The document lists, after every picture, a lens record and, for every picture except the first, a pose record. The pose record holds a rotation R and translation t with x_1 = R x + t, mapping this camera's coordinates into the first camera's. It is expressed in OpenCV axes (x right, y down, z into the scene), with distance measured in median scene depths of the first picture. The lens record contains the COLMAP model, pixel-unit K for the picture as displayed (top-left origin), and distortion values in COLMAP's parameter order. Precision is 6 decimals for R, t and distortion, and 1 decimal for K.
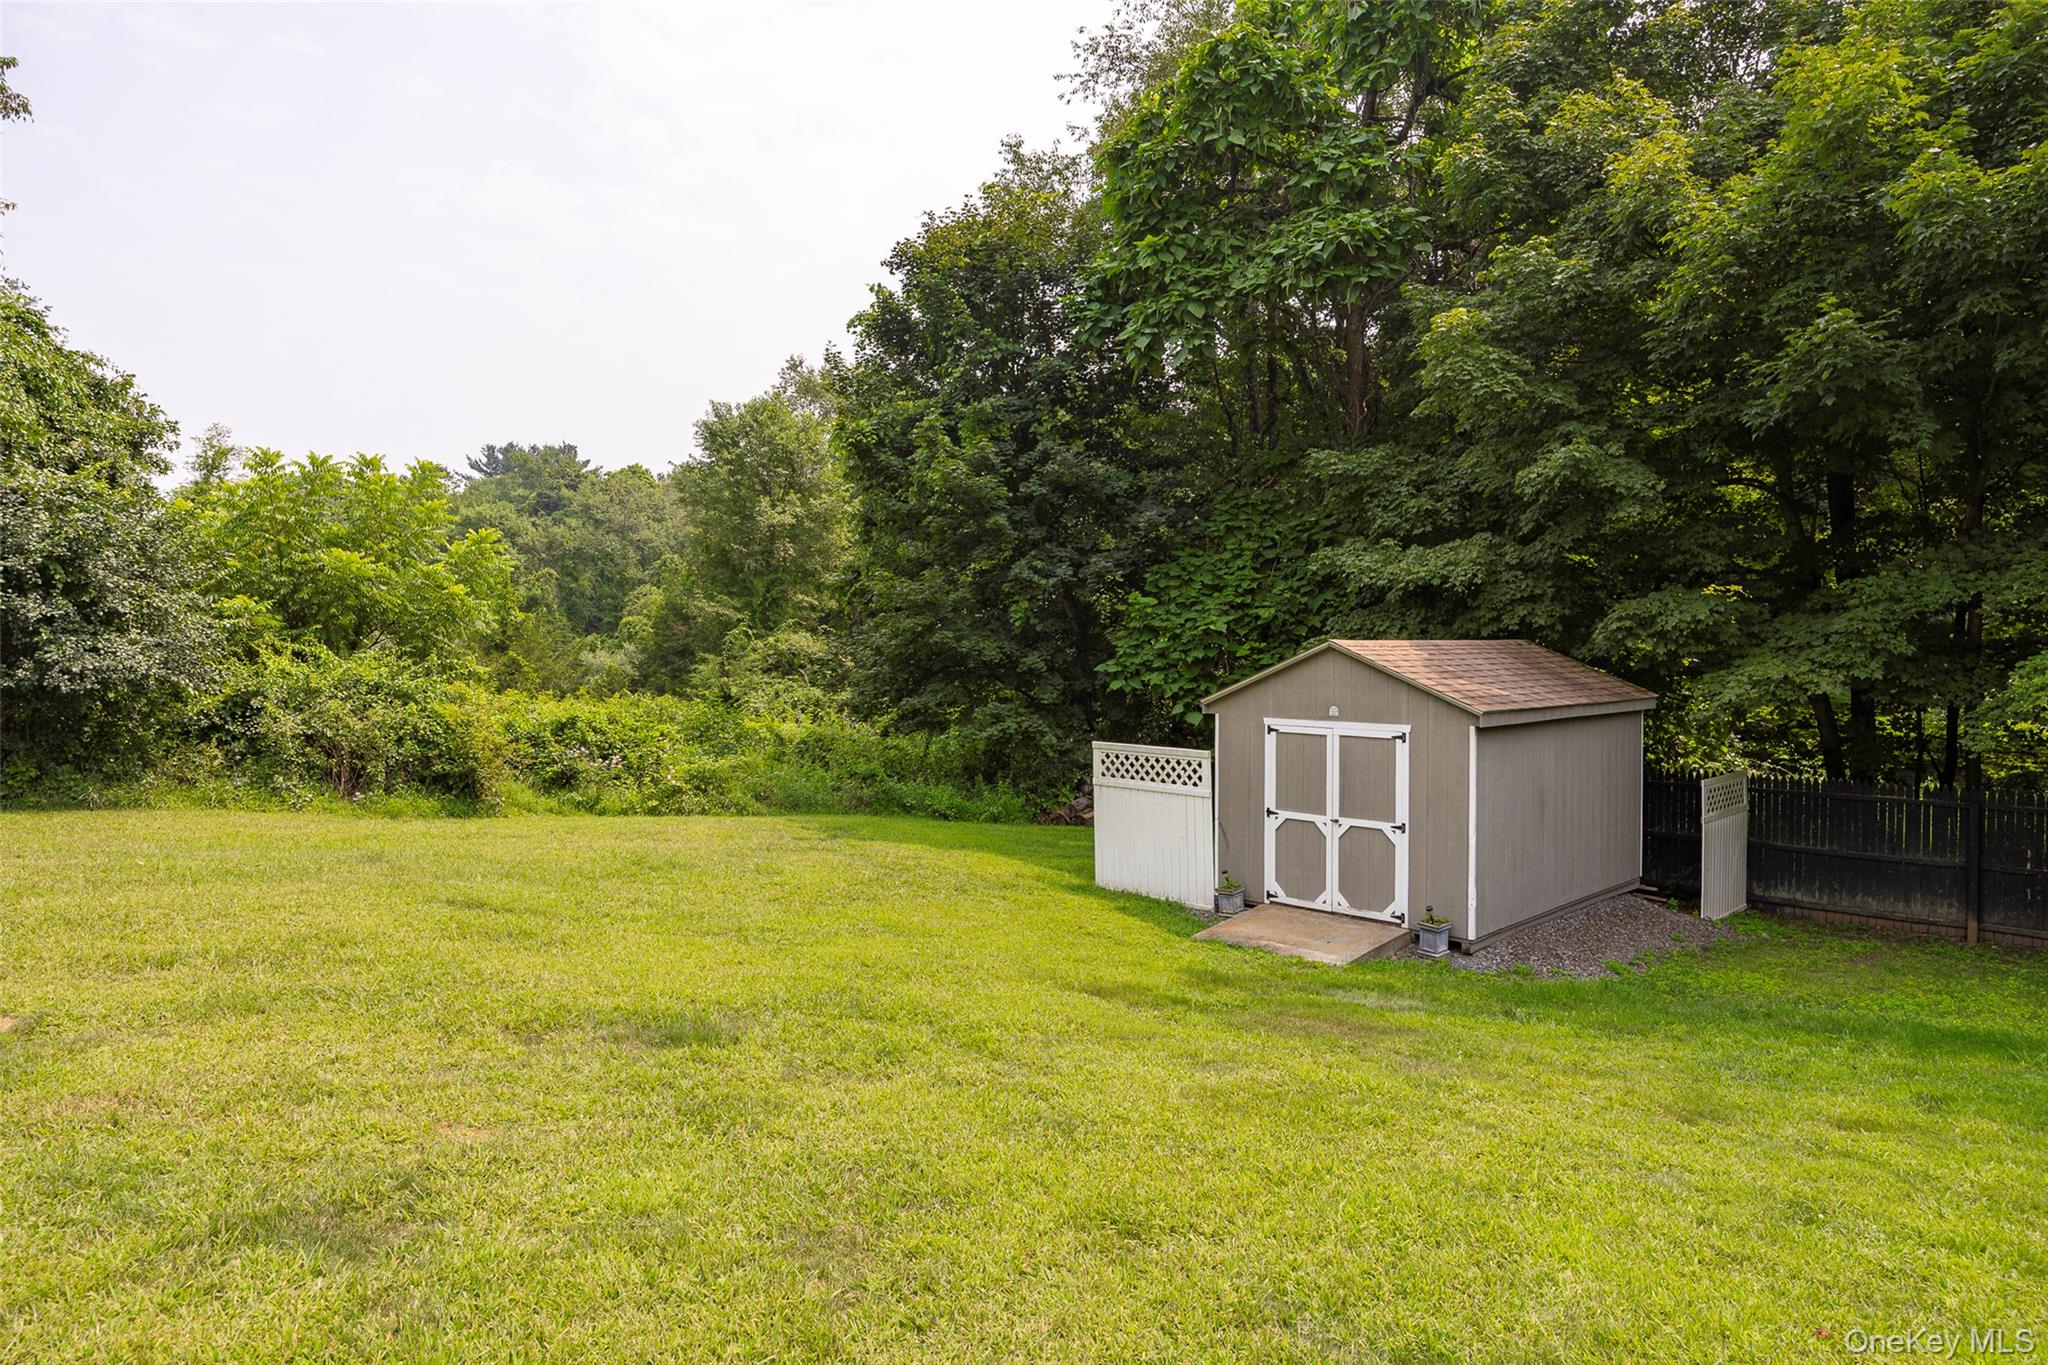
lens RADIAL K [[1137.4, 0, 1024.0], [0, 1137.4, 682.5], [0, 0, 1]] dist [-0.003158, -0.000373]
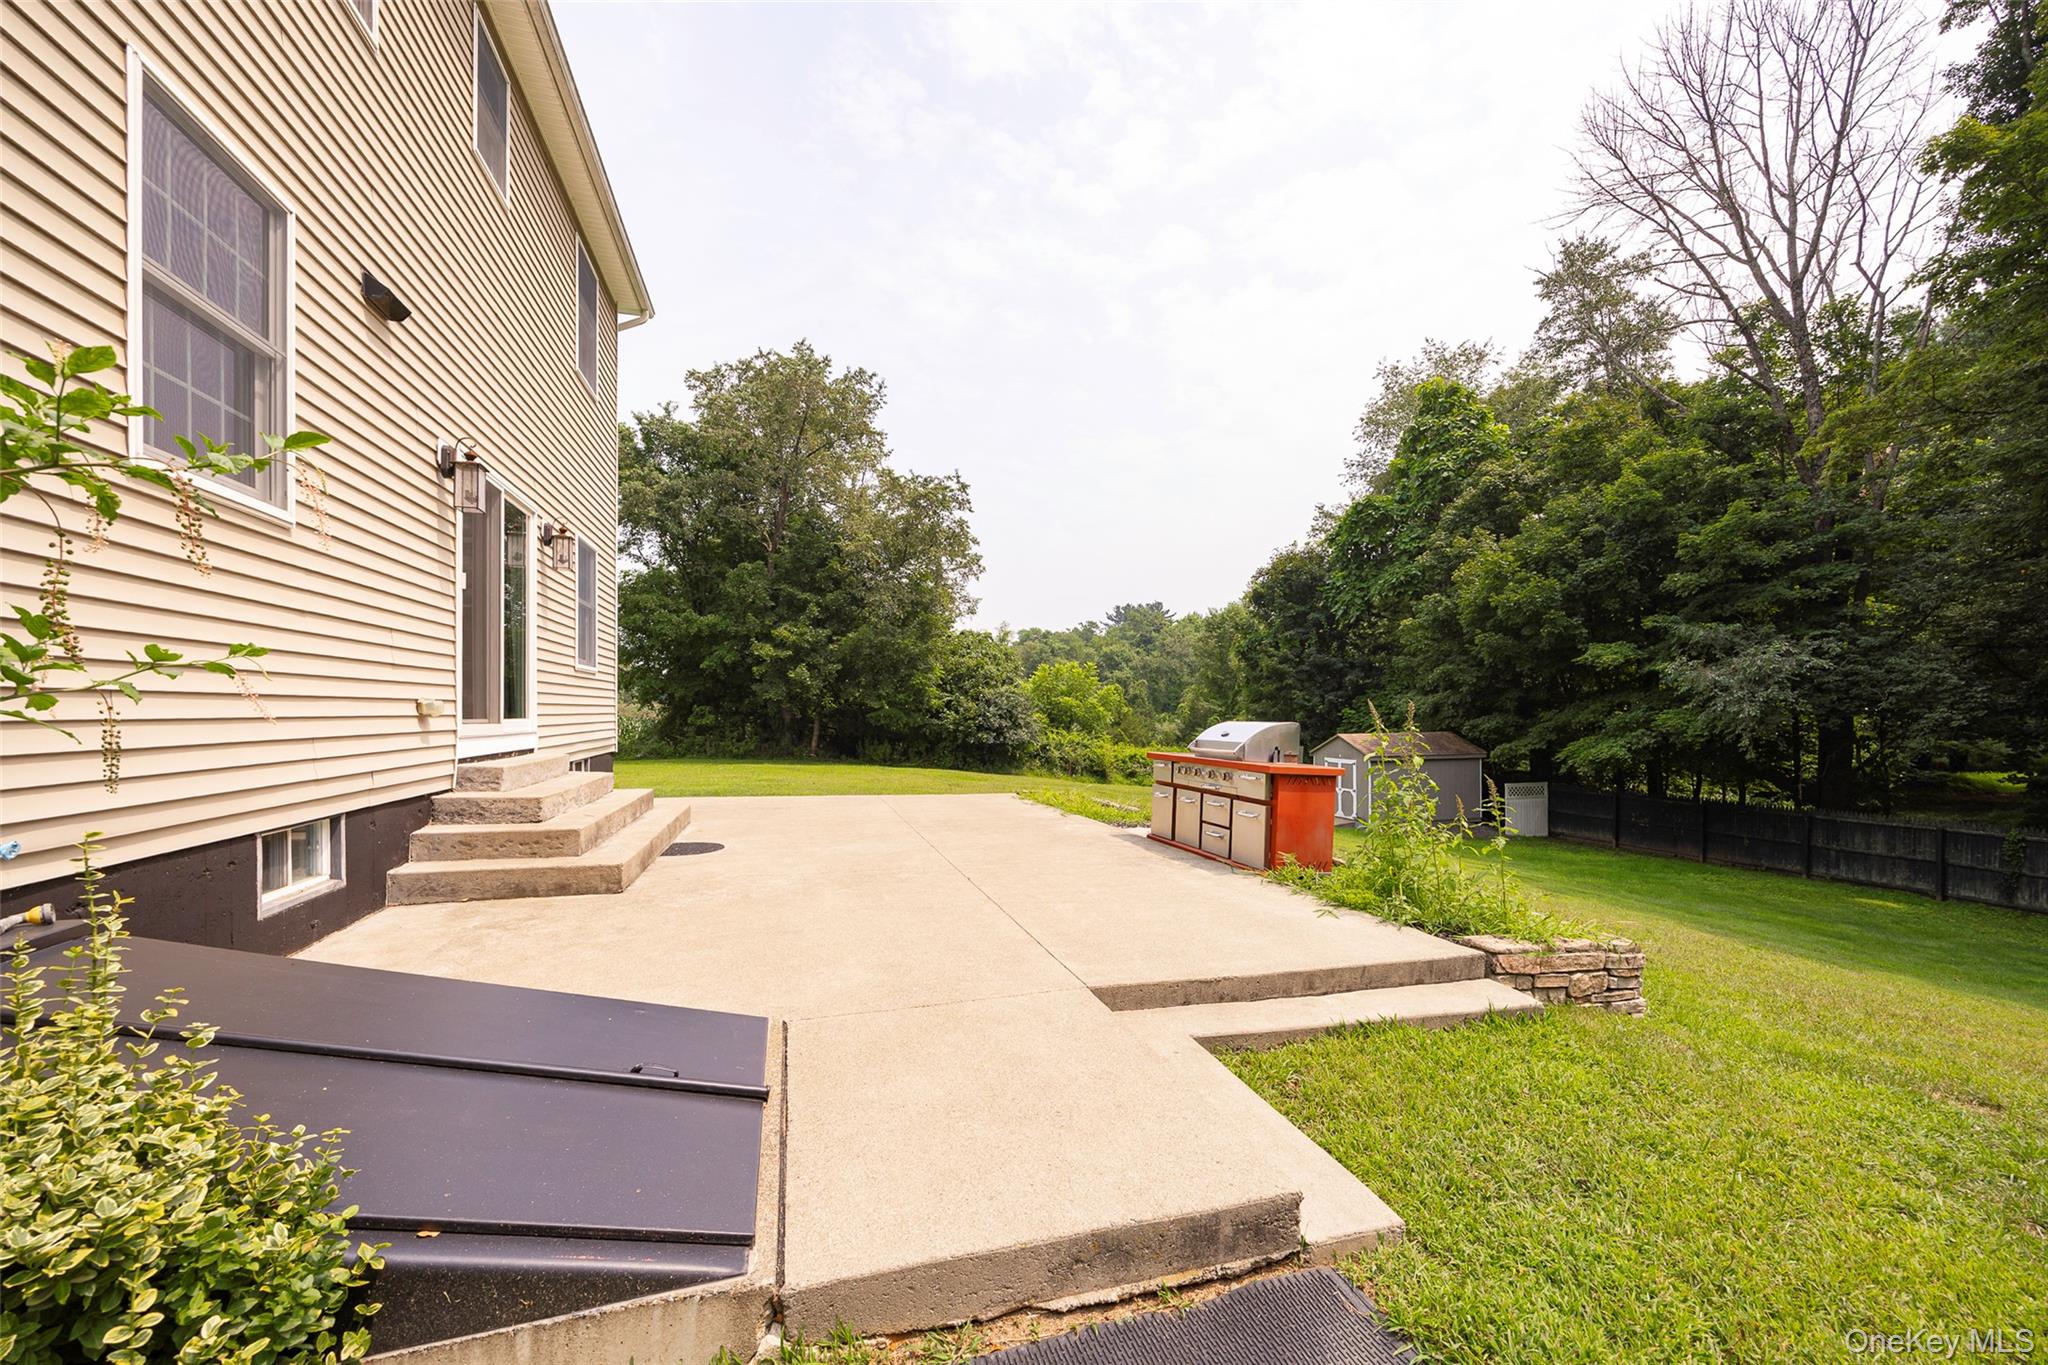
lens RADIAL K [[824.4, 0, 1024.6], [0, 824.4, 704.0], [0, 0, 1]] dist [0.000335, -0.000019]
pose [[0.849600, -0.013388, -0.527257, 0.435065], [-0.005634, 0.999390, -0.034455, -0.020694], [0.527397, 0.032244, 0.849007, -0.868207]]
